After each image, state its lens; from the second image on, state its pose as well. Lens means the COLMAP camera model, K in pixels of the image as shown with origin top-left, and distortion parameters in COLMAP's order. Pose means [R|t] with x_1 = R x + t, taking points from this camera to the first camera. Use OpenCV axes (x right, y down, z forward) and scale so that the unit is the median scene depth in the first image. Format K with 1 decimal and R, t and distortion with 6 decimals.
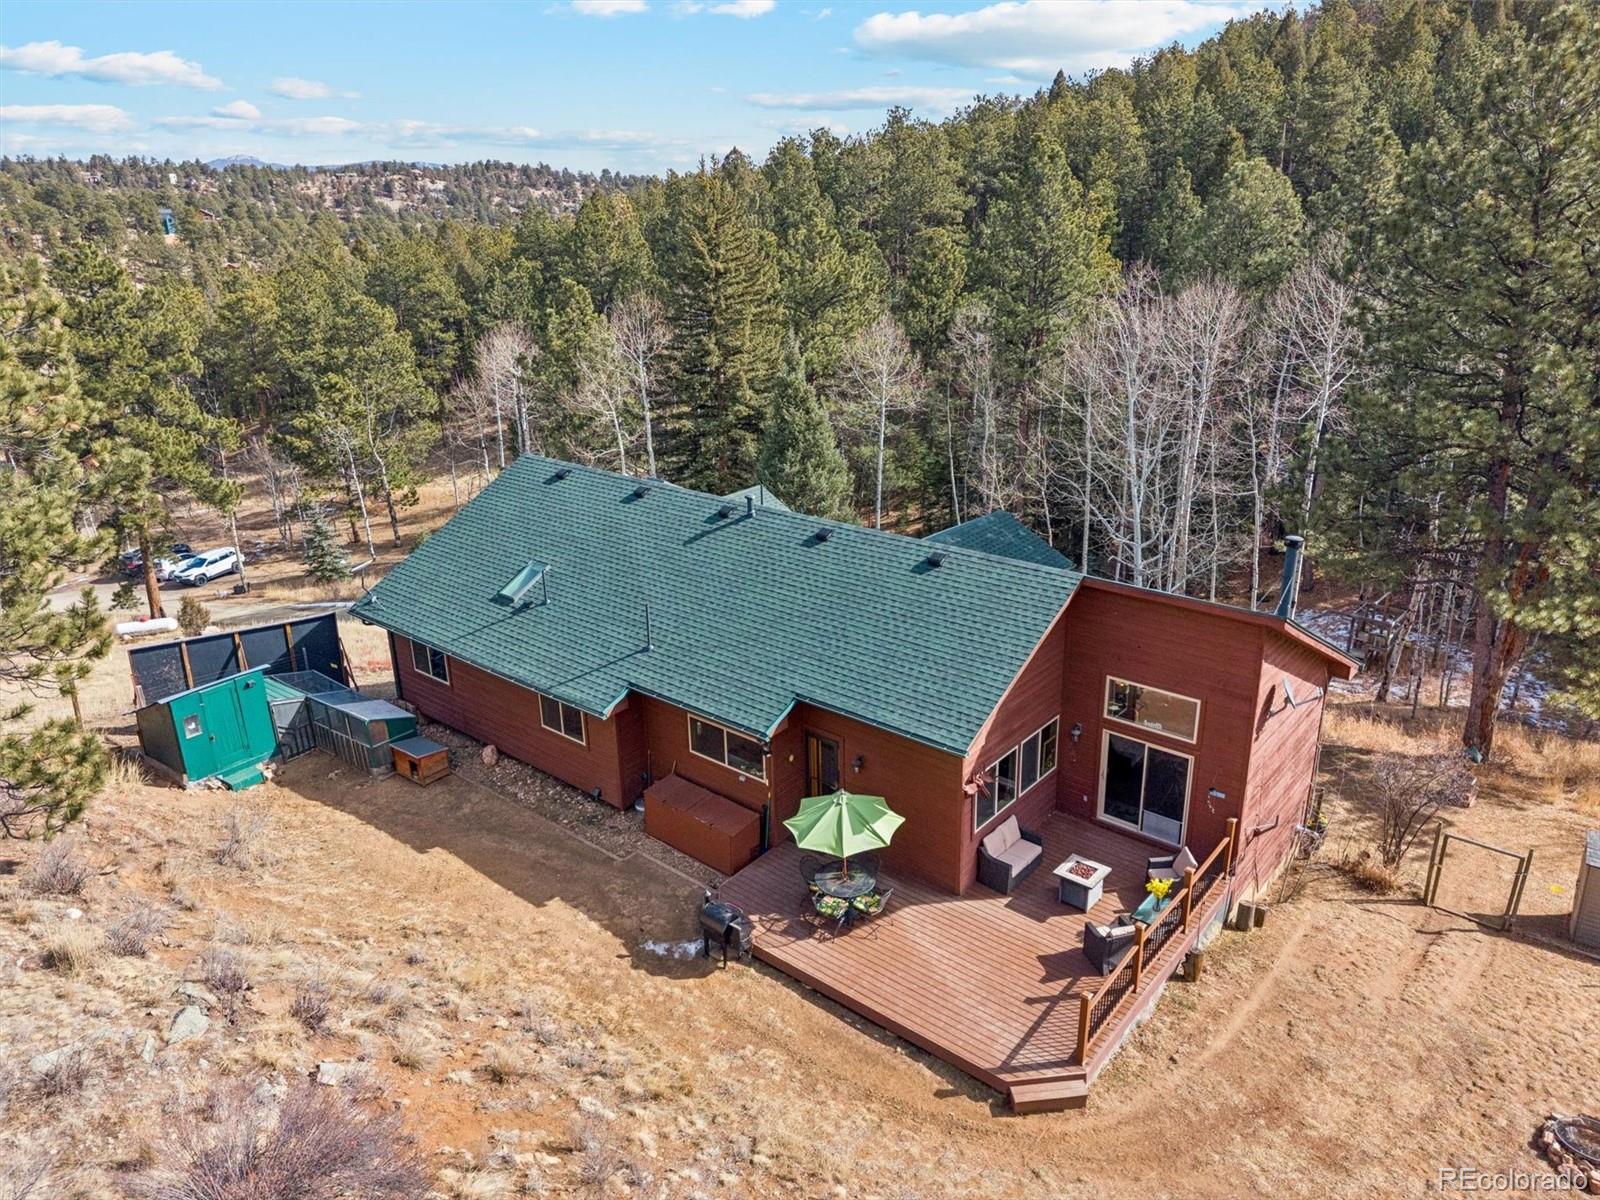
lens RADIAL K [[1143.7, 0, 793.4], [0, 1143.7, 605.8], [0, 0, 1]] dist [0.014726, -0.013877]
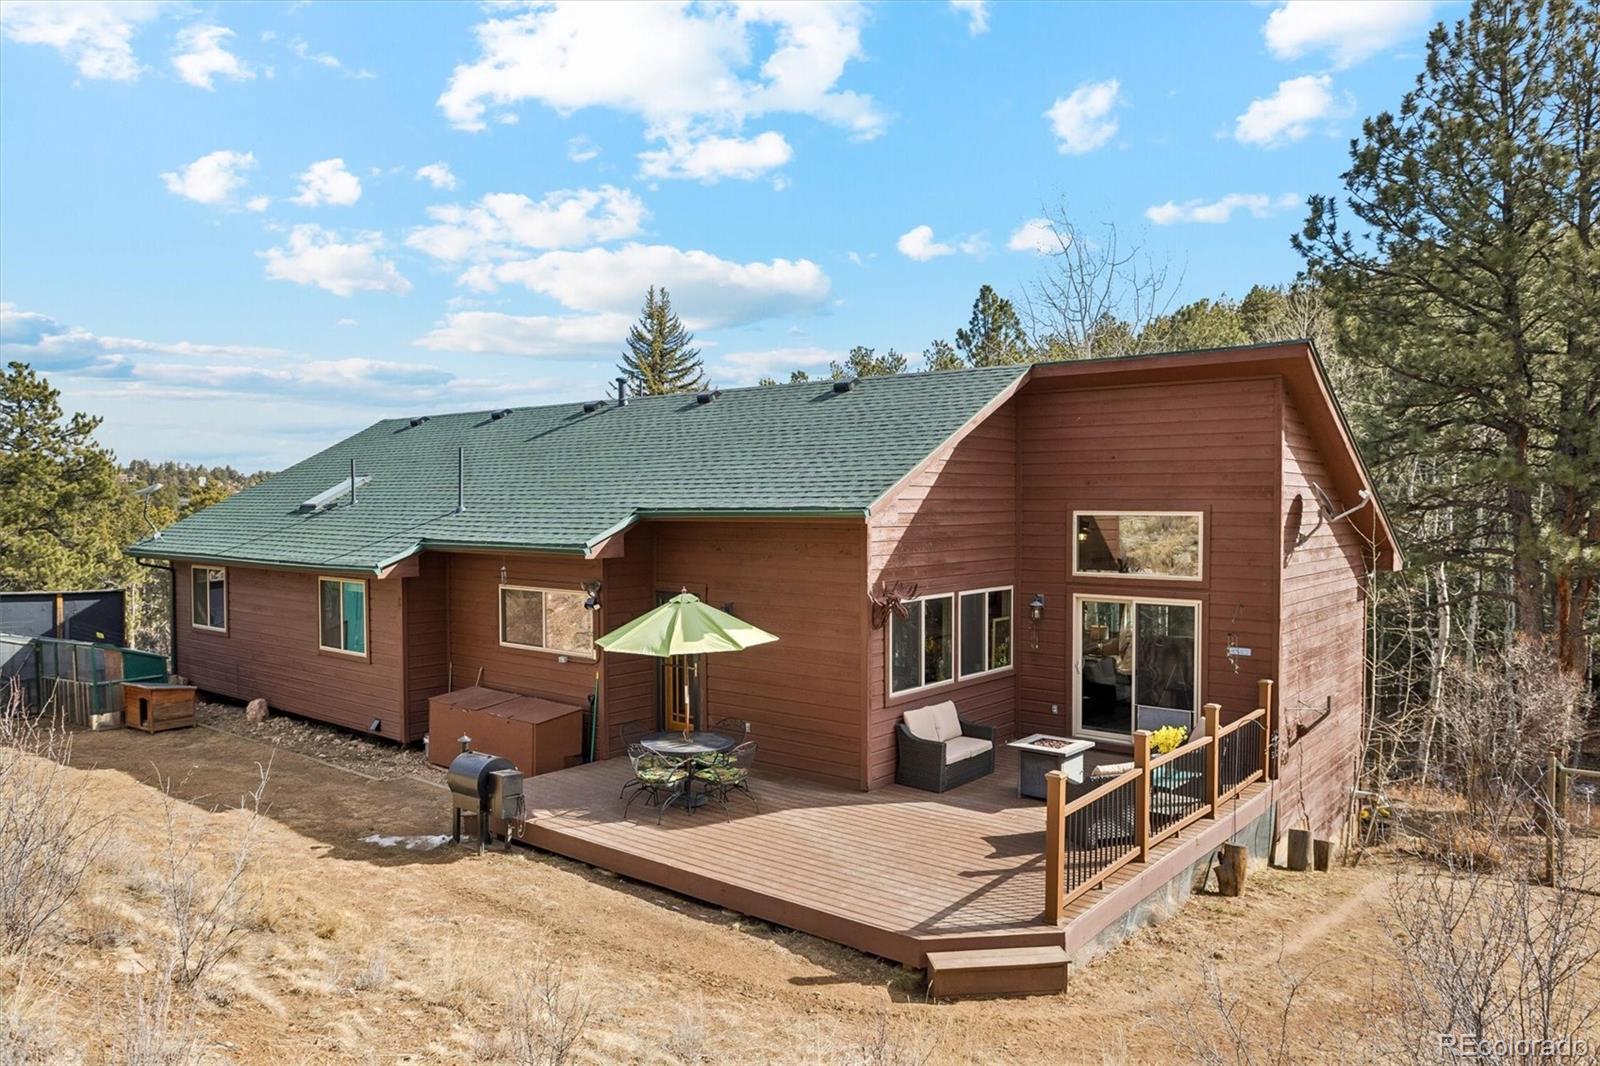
lens RADIAL K [[1128.7, 0, 793.8], [0, 1128.7, 540.5], [0, 0, 1]] dist [-0.038908, 0.012958]
pose [[0.999719, 0.020100, 0.012602, 0.091633], [-0.014931, 0.945884, -0.324161, 0.325135], [-0.018436, 0.323881, 0.945918, 0.345072]]
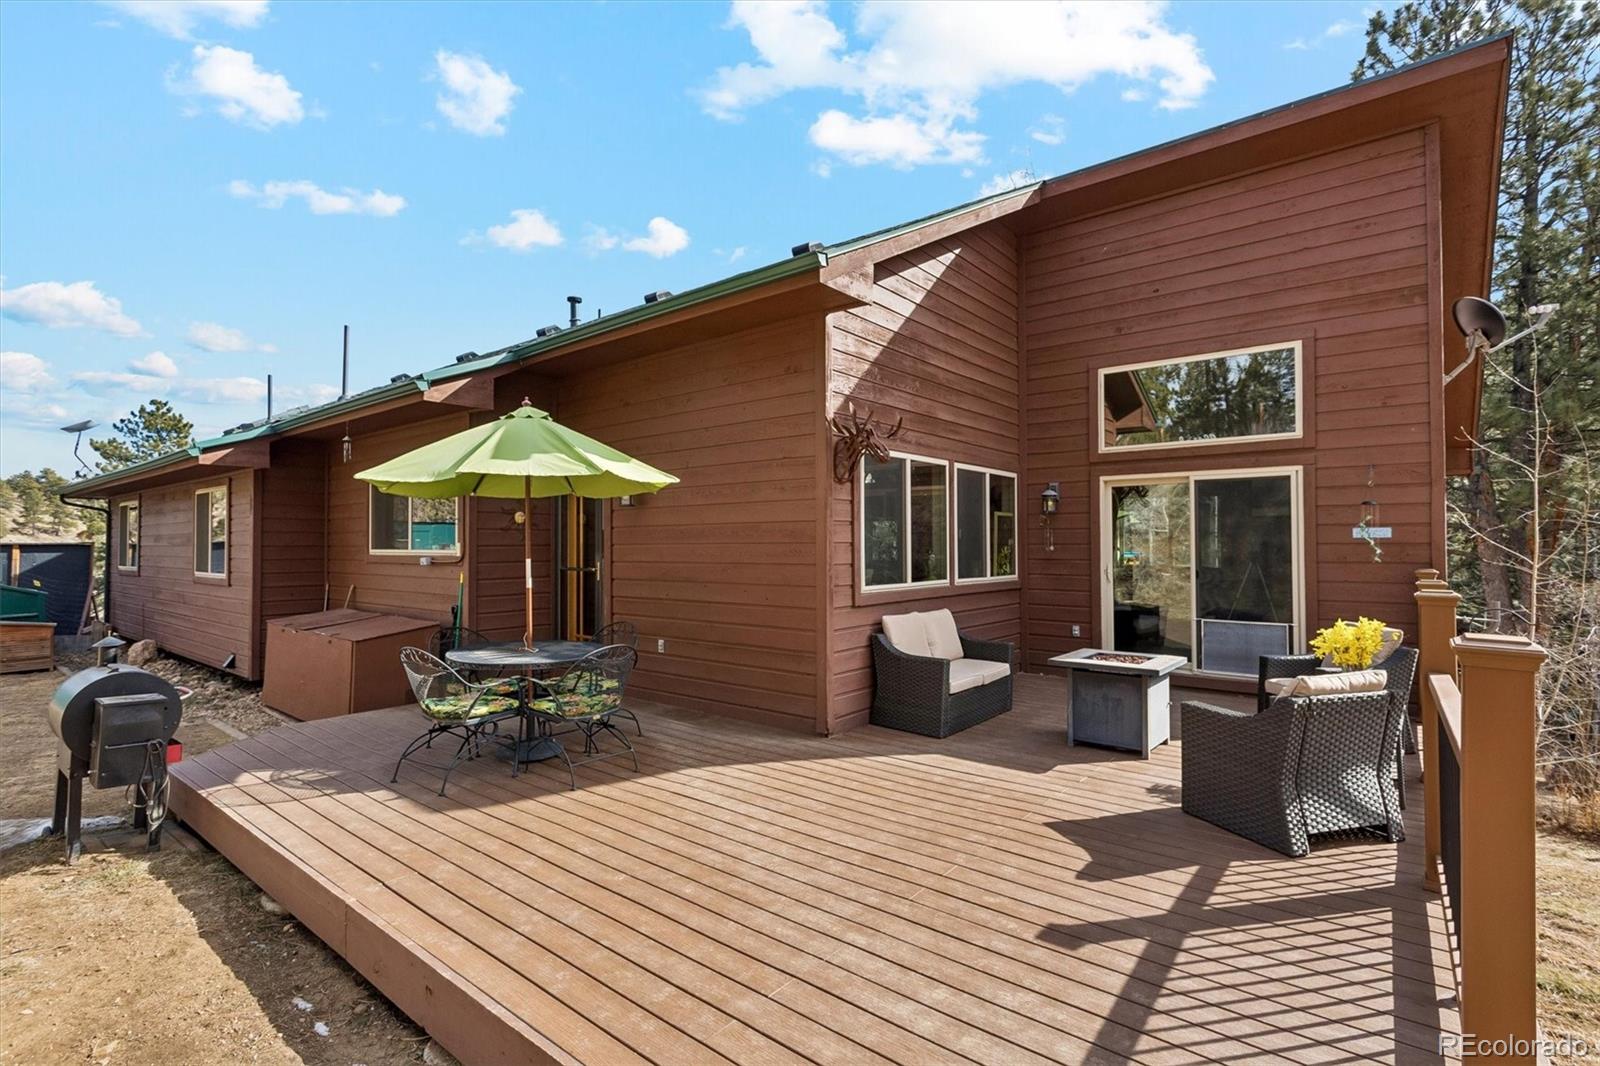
lens RADIAL K [[758.2, 0, 792.3], [0, 758.2, 534.0], [0, 0, 1]] dist [0.011306, 0.000858]
pose [[0.999759, 0.019428, 0.010193, 0.127707], [-0.014183, 0.926786, -0.375323, 0.287179], [-0.016739, 0.375088, 0.926838, 0.717237]]
